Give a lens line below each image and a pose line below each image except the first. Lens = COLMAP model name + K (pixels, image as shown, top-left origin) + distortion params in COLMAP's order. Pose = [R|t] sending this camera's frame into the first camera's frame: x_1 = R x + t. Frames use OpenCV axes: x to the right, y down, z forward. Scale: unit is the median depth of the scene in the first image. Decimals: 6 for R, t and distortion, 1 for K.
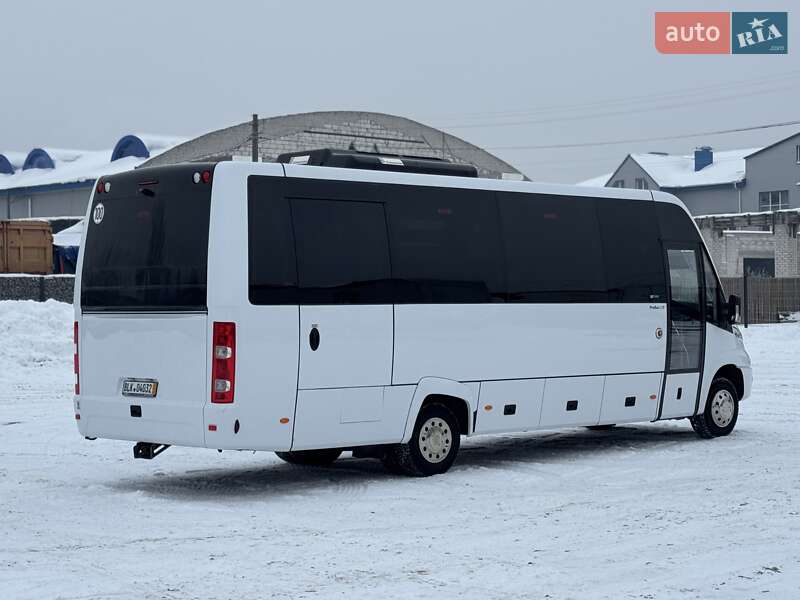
lens RADIAL K [[1574.2, 0, 400.0], [0, 1574.2, 300.0], [0, 0, 1]] dist [0.116037, 0.237585]
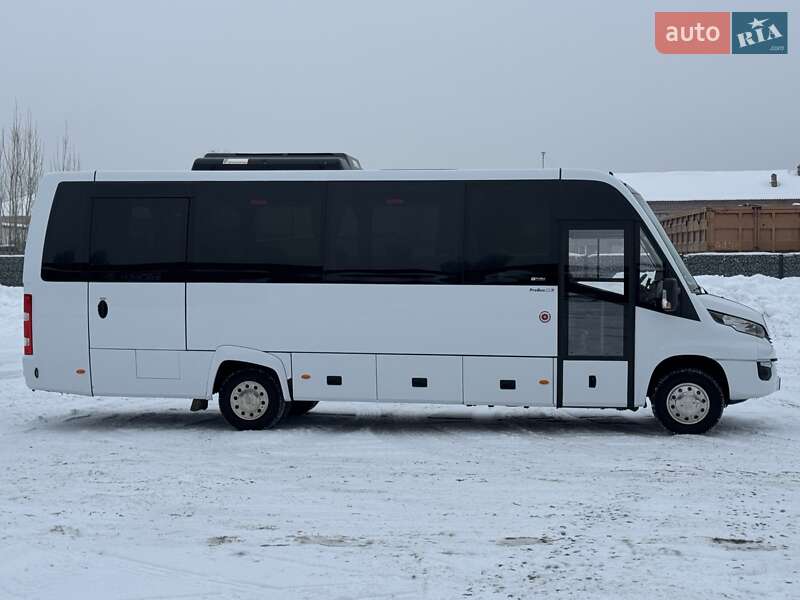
lens RADIAL K [[1302.8, 0, 400.0], [0, 1302.8, 300.0], [0, 0, 1]] dist [0.118868, 0.067238]
pose [[0.606476, 0.025253, -0.794701, 0.842083], [-0.007684, 0.999635, 0.025900, -0.010545], [0.795065, -0.009601, 0.606449, 0.501558]]
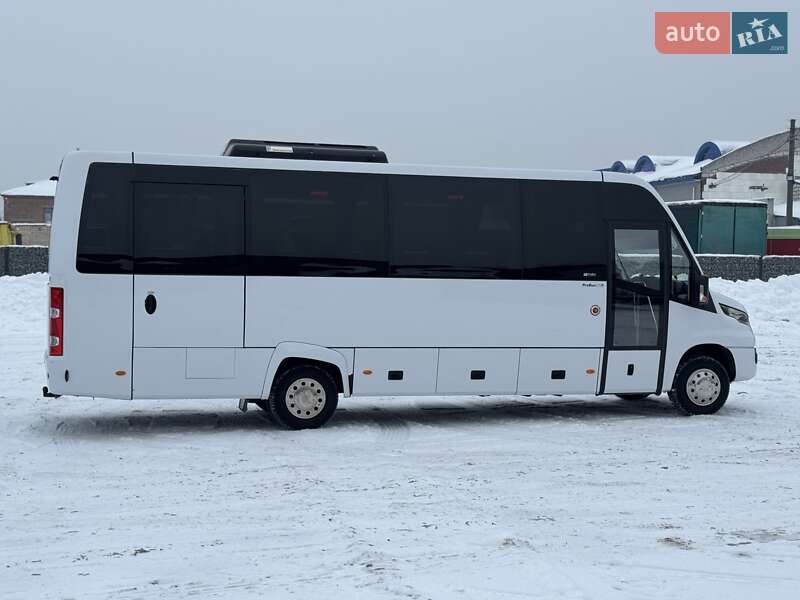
lens RADIAL K [[1205.0, 0, 400.0], [0, 1205.0, 300.0], [0, 0, 1]] dist [0.137741, -0.012205]
pose [[0.882887, 0.028223, -0.468737, 0.476147], [-0.018251, 0.999500, 0.025803, -0.004149], [0.469231, -0.014227, 0.882961, 0.273573]]
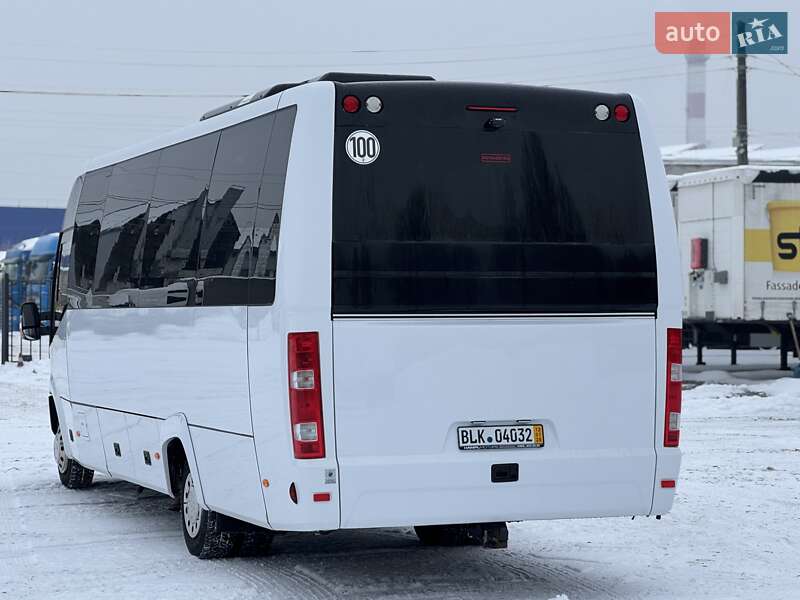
lens RADIAL K [[1972.1, 0, 384.1], [0, 1972.1, 299.1], [0, 0, 1]] dist [-0.310449, 8.922941]
pose [[0.389115, 0.012248, 0.921108, -0.830682], [-0.001349, 0.999918, -0.012726, 0.010688], [-0.921188, 0.003709, 0.389100, 0.682667]]
